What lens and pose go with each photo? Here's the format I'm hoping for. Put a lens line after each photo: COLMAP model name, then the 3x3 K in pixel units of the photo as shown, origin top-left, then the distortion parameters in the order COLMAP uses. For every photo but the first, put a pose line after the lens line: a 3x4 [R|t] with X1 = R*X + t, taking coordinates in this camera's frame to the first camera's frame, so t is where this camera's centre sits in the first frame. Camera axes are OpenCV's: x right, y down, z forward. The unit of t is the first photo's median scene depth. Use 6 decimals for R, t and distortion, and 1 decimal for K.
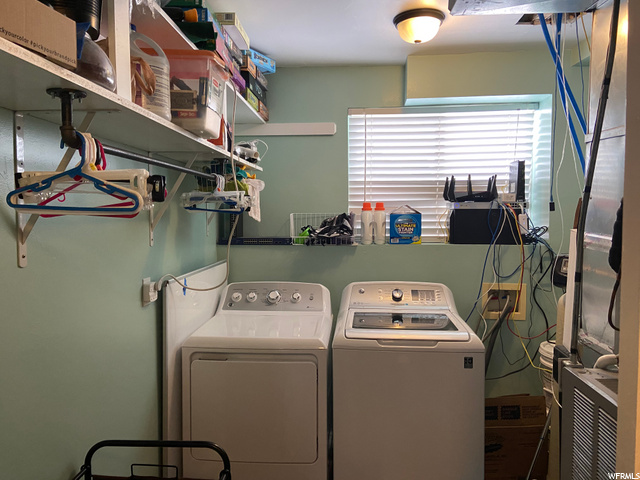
lens RADIAL K [[482.5, 0, 318.8], [0, 482.5, 238.2], [0, 0, 1]] dist [0.121561, -0.156257]
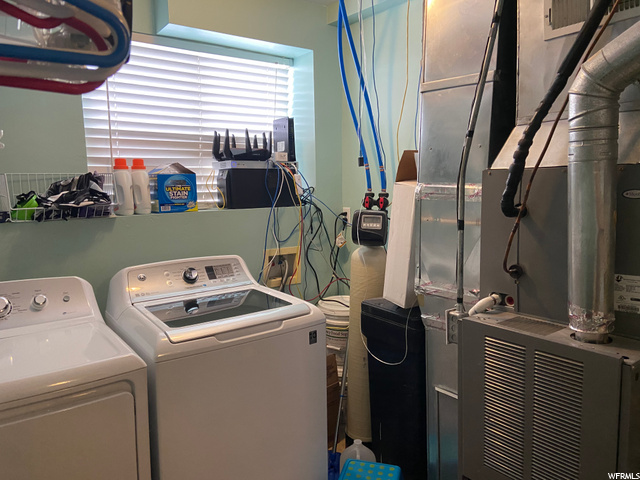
lens RADIAL K [[482.5, 0, 318.8], [0, 482.5, 238.2], [0, 0, 1]] dist [0.121561, -0.156257]
pose [[0.753685, -0.086992, 0.651454, -0.176169], [0.051033, 0.995955, 0.073954, 0.007449], [-0.655252, -0.022492, 0.755075, 0.239808]]
